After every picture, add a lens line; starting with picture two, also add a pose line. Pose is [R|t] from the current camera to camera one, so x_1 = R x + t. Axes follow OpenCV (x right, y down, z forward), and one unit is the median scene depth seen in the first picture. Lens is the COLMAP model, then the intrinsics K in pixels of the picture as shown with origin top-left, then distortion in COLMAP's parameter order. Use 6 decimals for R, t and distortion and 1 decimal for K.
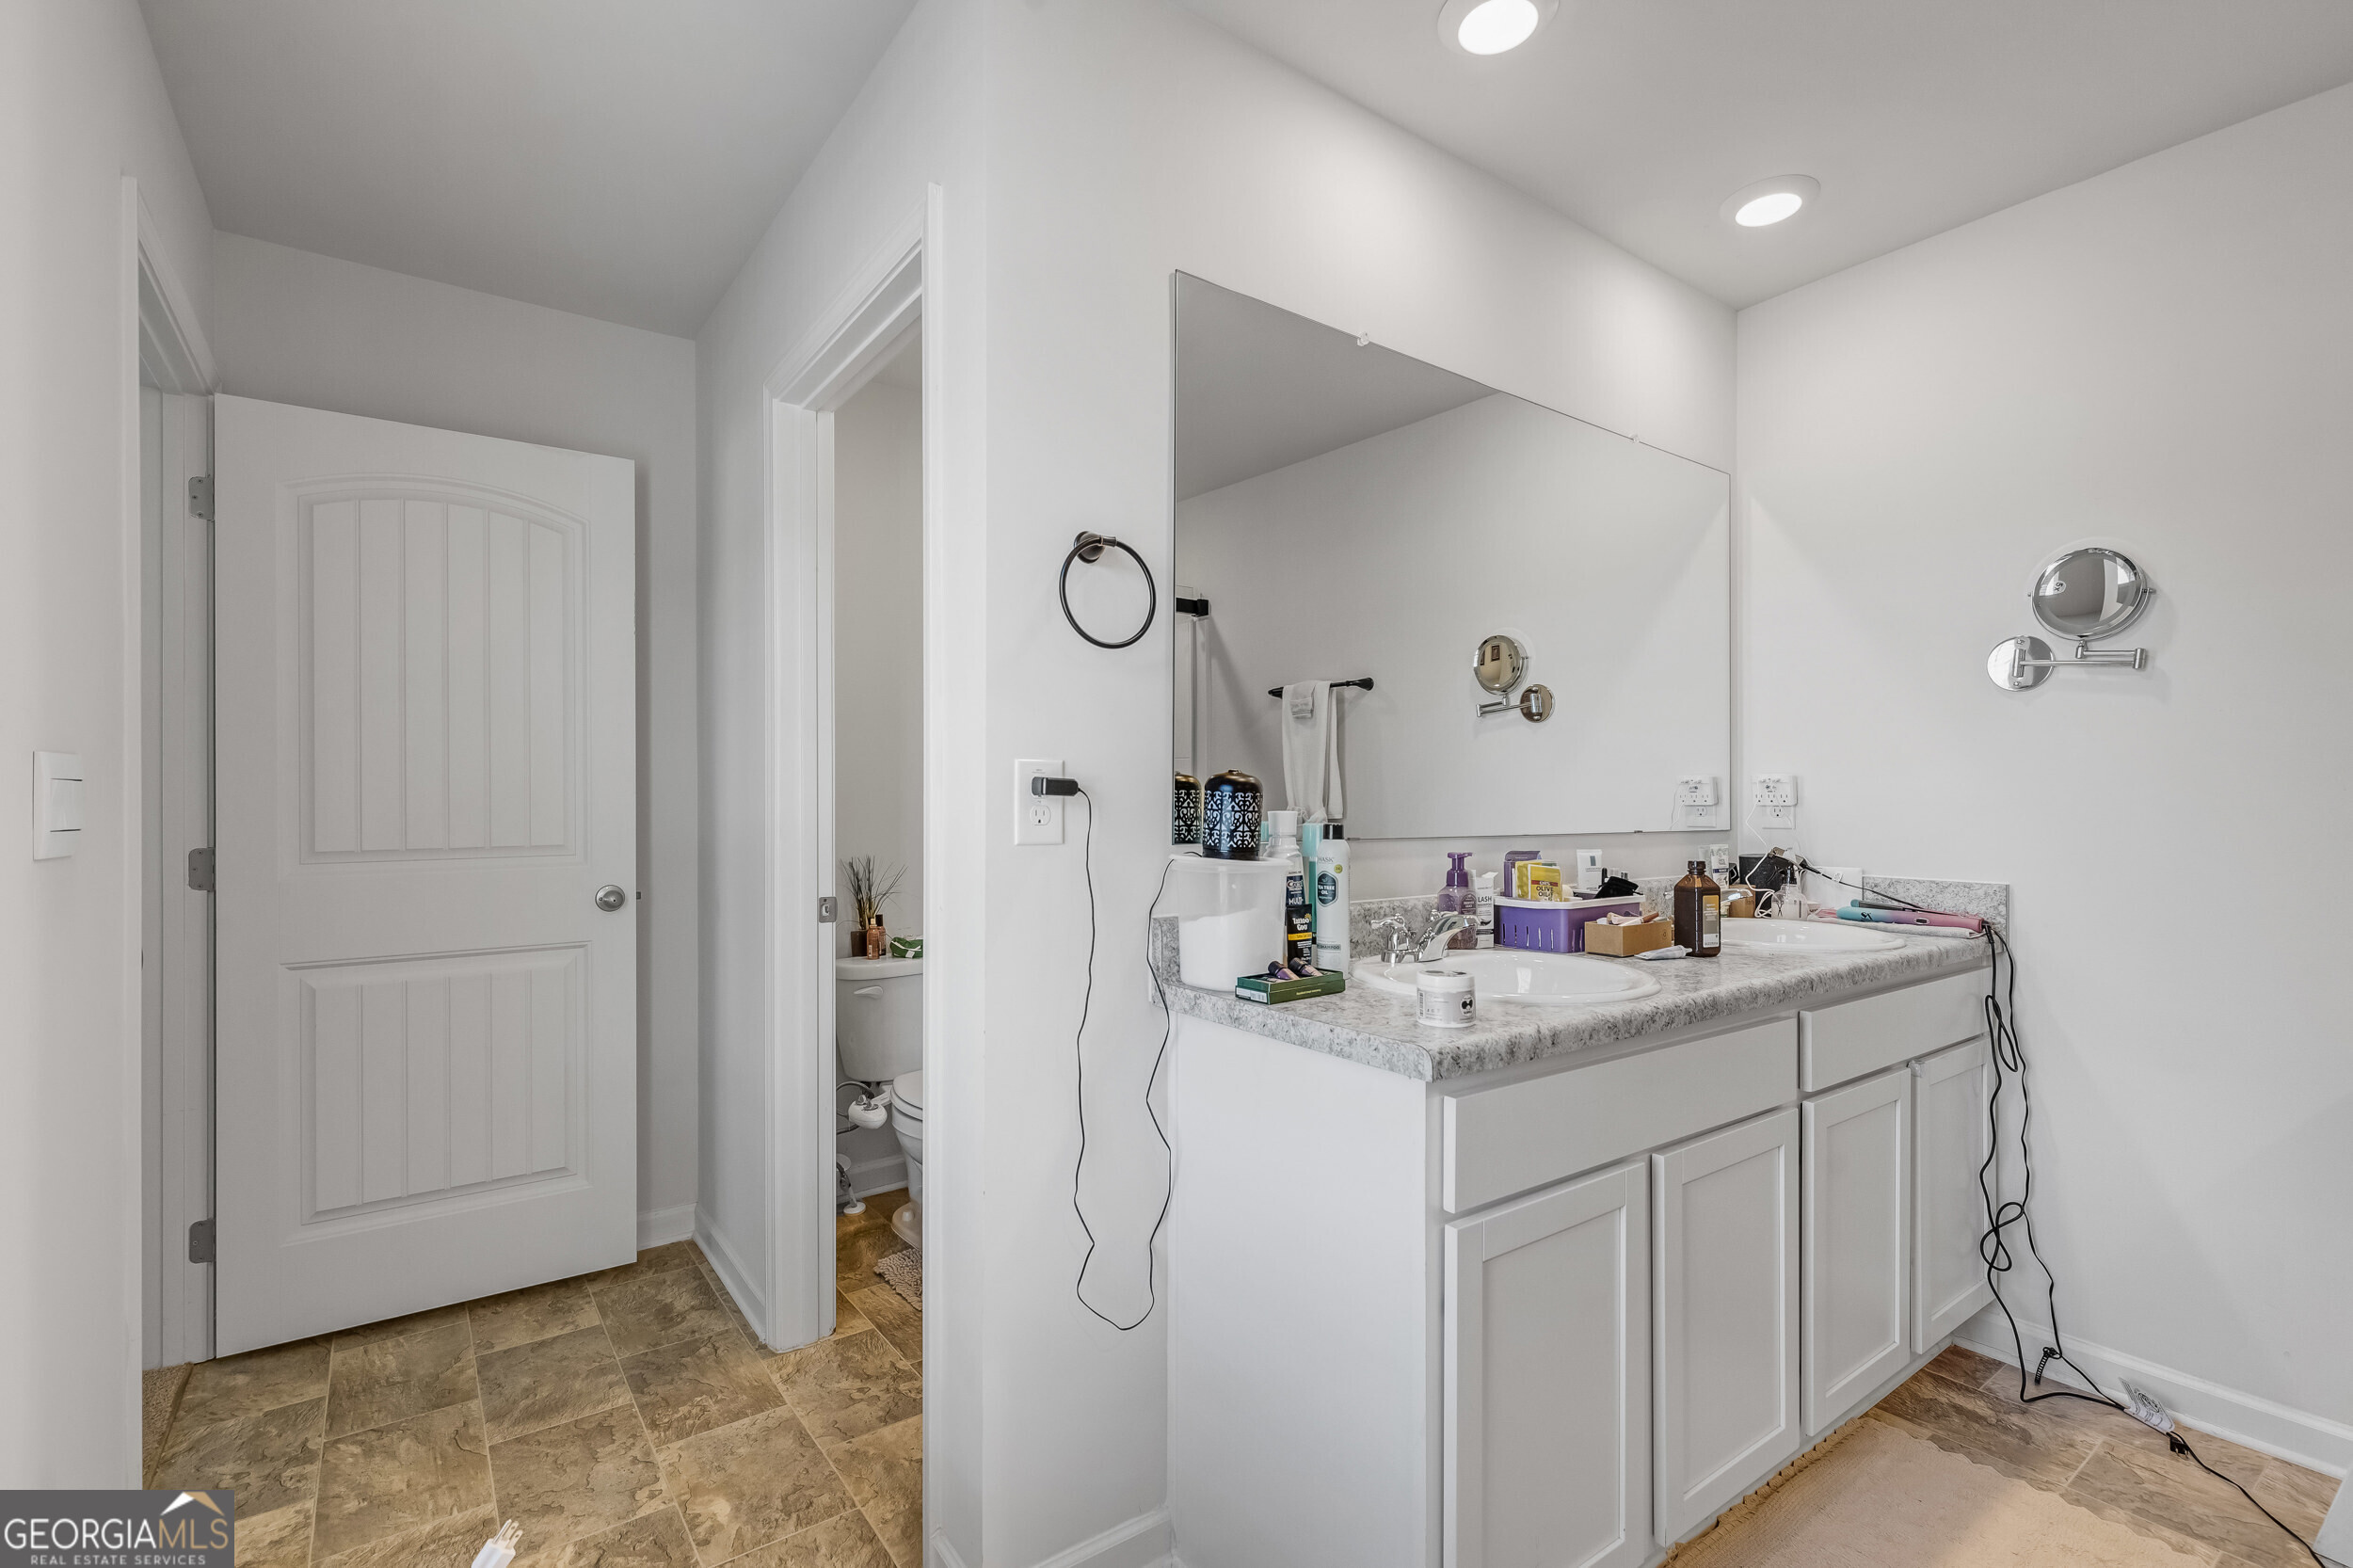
lens RADIAL K [[1066.5, 0, 1238.3], [0, 1066.5, 795.5], [0, 0, 1]] dist [-0.000286, -0.002126]
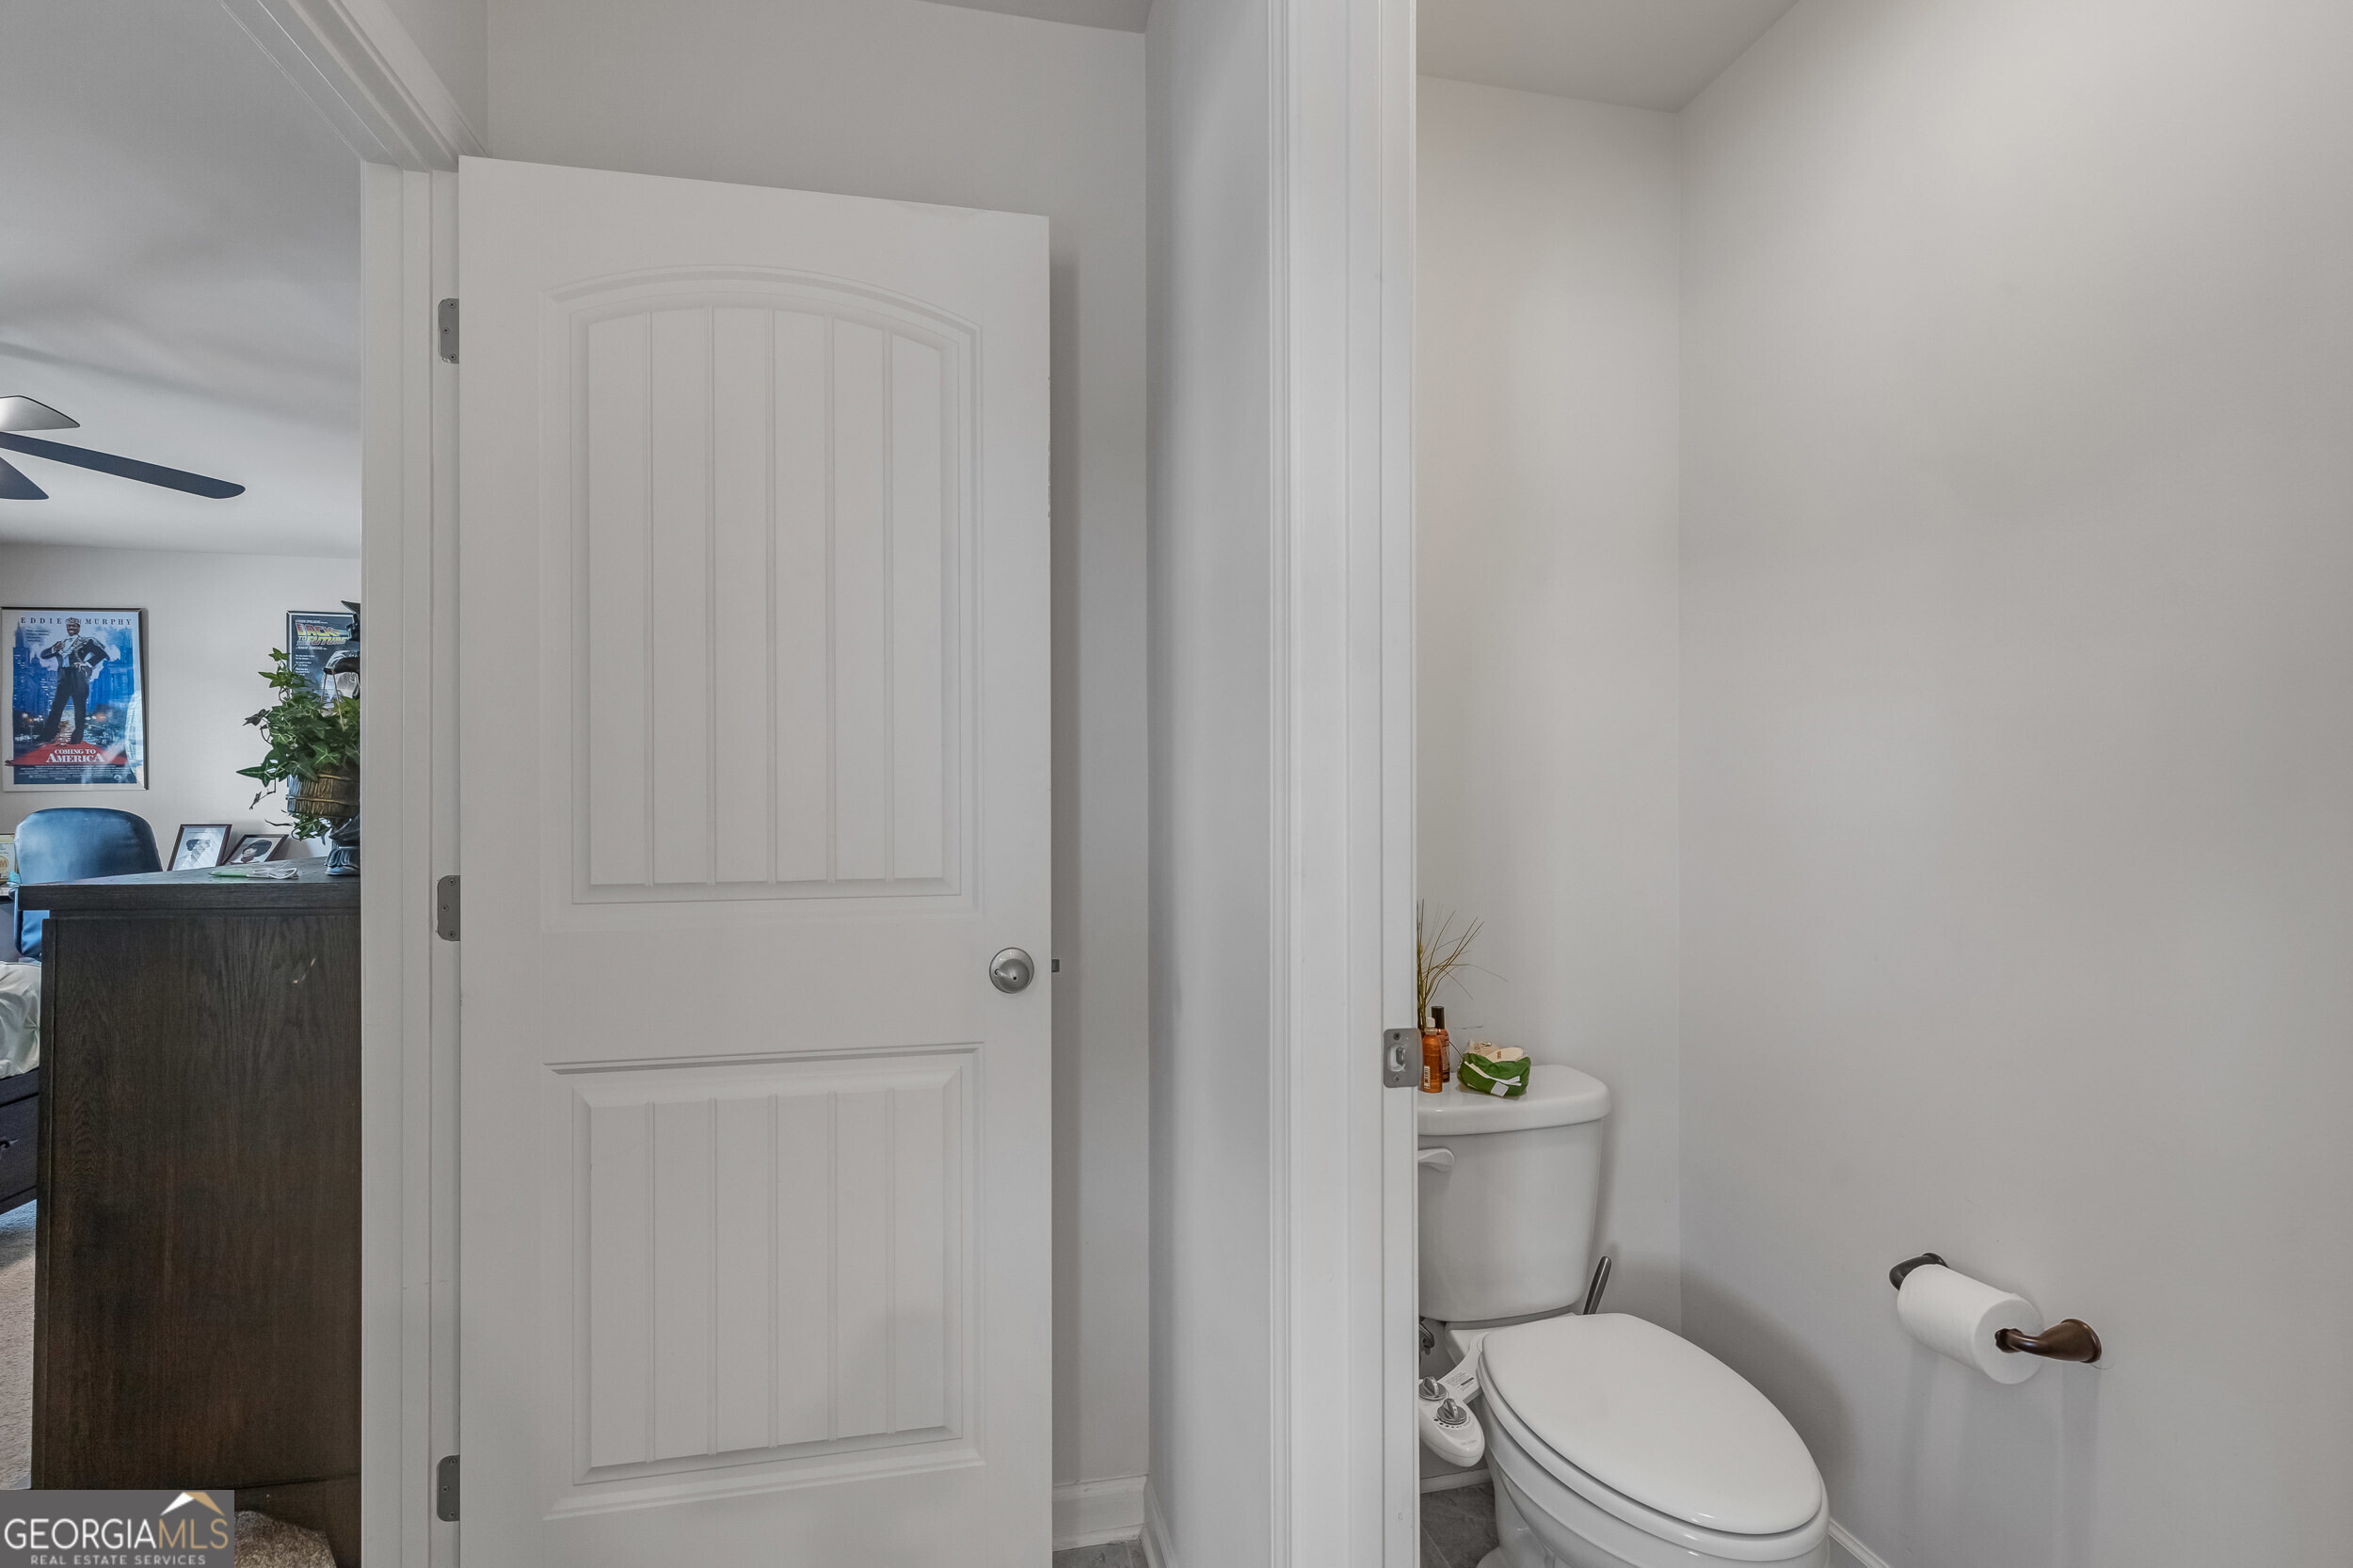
lens RADIAL K [[1066.5, 0, 1176.5], [0, 1066.5, 790.7], [0, 0, 1]] dist [-0.000286, -0.002126]
pose [[0.895226, -0.001832, -0.445609, -0.254046], [0.000083, 0.999992, -0.003946, 0.000598], [0.445612, 0.003495, 0.895219, 0.529430]]
